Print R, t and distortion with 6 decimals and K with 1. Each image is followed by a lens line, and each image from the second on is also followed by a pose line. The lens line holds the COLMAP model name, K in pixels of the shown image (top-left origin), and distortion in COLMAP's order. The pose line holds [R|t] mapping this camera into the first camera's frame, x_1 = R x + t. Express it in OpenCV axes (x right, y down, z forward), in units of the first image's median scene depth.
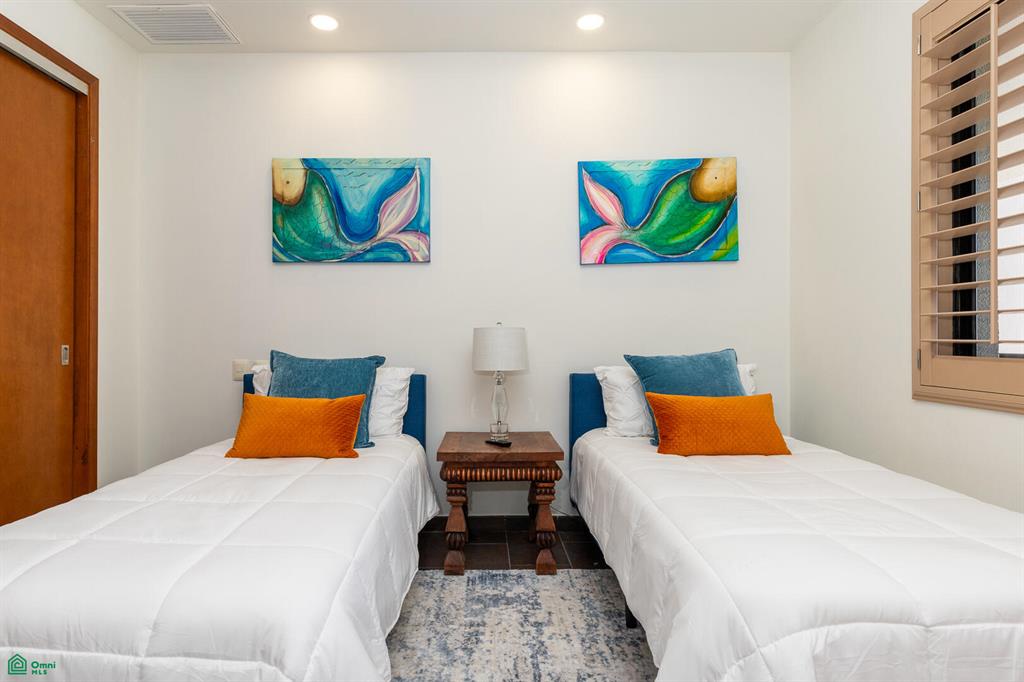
lens RADIAL K [[550.5, 0, 511.1], [0, 550.5, 340.1], [0, 0, 1]] dist [0.004448, 0.000124]
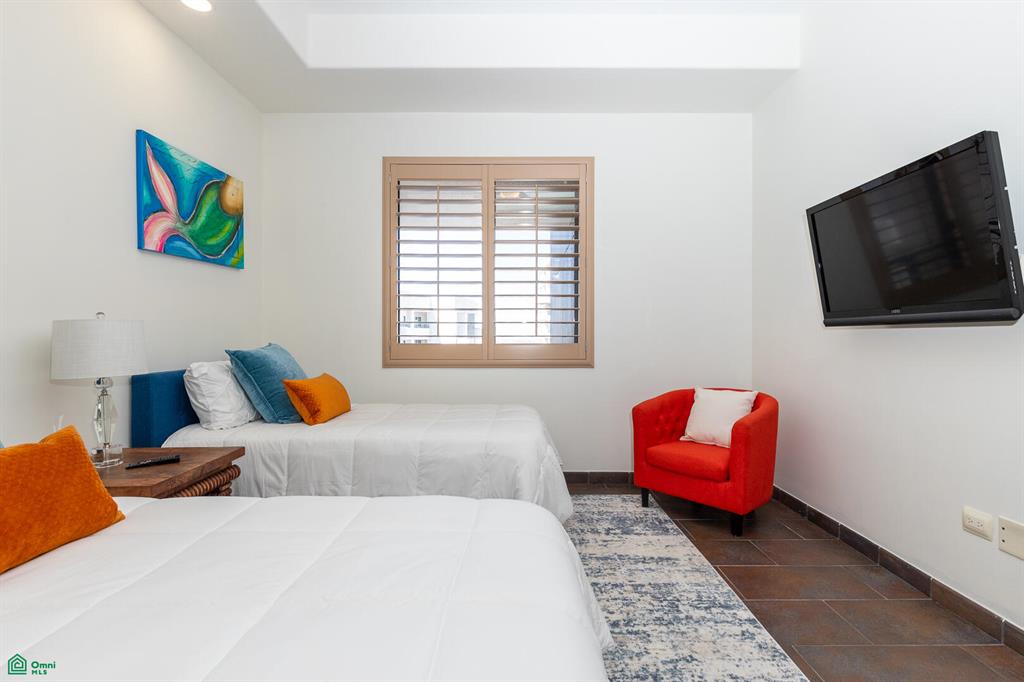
lens RADIAL K [[498.2, 0, 512.3], [0, 498.2, 337.7], [0, 0, 1]] dist [-0.001645, -0.000227]
pose [[-0.013495, -0.006003, 0.999891, -0.672670], [0.000687, 0.999982, 0.006013, -0.001780], [-0.999909, 0.000768, -0.013491, 0.429522]]
